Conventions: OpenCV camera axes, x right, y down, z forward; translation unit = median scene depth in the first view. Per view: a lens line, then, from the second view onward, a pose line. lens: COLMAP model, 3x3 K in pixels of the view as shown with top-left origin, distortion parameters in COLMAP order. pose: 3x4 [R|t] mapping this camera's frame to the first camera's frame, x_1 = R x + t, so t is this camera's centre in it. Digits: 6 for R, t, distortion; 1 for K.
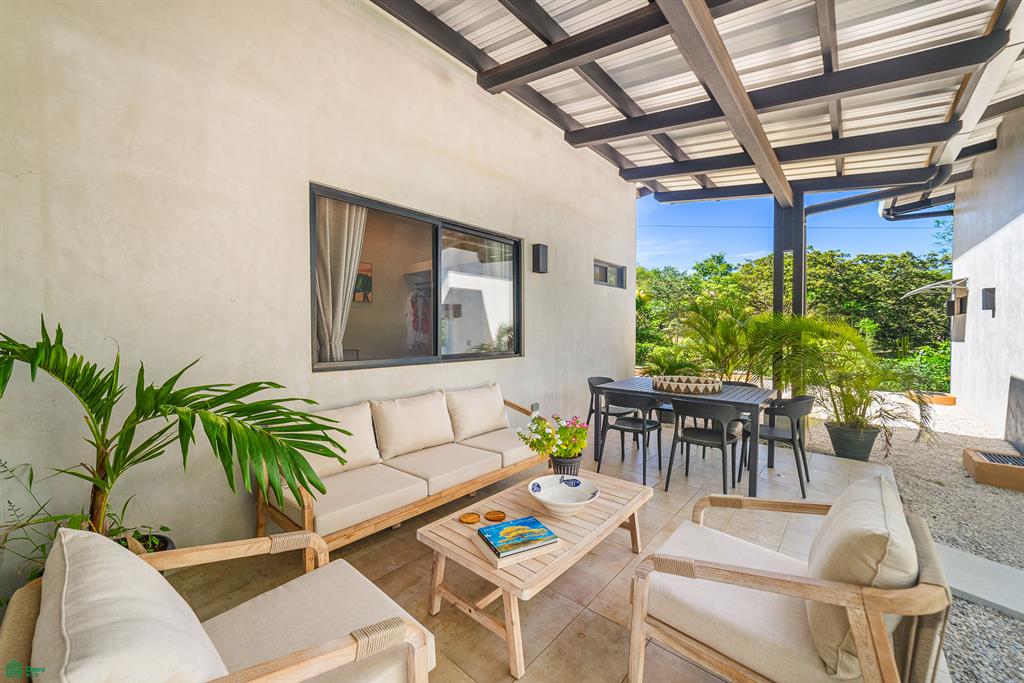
lens RADIAL K [[394.1, 0, 508.6], [0, 394.1, 338.9], [0, 0, 1]] dist [-0.002731, 0.000866]
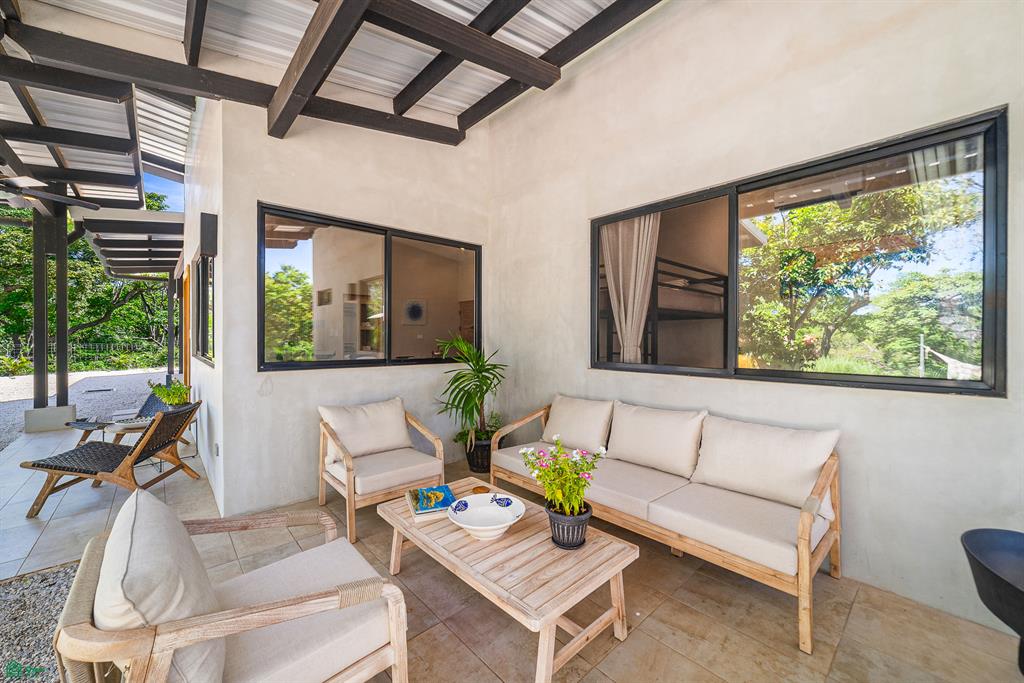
lens RADIAL K [[394.1, 0, 512.4], [0, 394.1, 338.2], [0, 0, 1]] dist [-0.002731, 0.000866]
pose [[-0.109027, 0.011511, -0.993972, 0.760000], [-0.013030, 0.999830, 0.013008, -0.024362], [0.993953, 0.014370, -0.108859, 0.841407]]
